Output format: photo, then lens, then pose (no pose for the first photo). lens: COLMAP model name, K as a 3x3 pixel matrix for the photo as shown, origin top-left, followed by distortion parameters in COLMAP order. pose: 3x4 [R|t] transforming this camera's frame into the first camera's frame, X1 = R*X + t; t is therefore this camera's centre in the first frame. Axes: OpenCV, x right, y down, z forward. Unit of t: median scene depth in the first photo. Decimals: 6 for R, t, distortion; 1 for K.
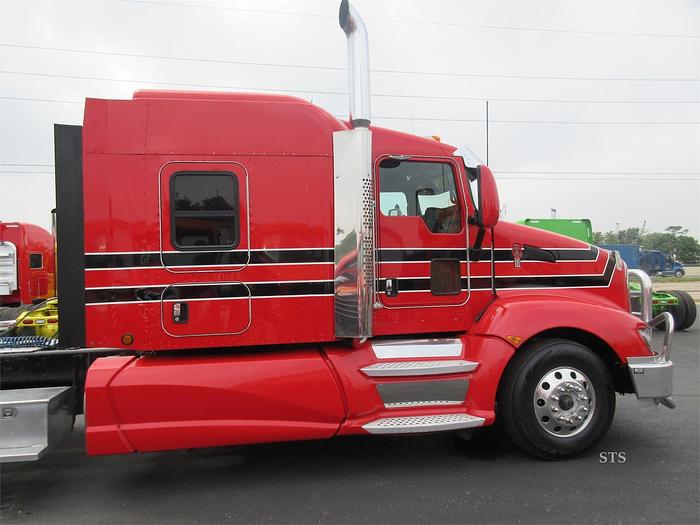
lens RADIAL K [[527.9, 0, 350.0], [0, 527.9, 262.5], [0, 0, 1]] dist [0.044962, -0.061311]
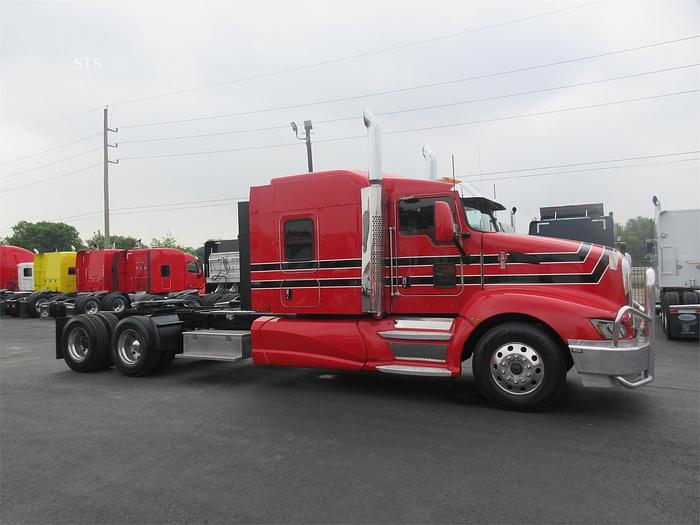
lens RADIAL K [[527.9, 0, 350.0], [0, 527.9, 262.5], [0, 0, 1]] dist [0.044962, -0.061311]
pose [[0.792037, -0.013078, -0.610333, 0.916337], [0.021829, 0.999738, 0.006906, -0.025807], [0.610083, -0.018793, 0.792115, -0.327861]]
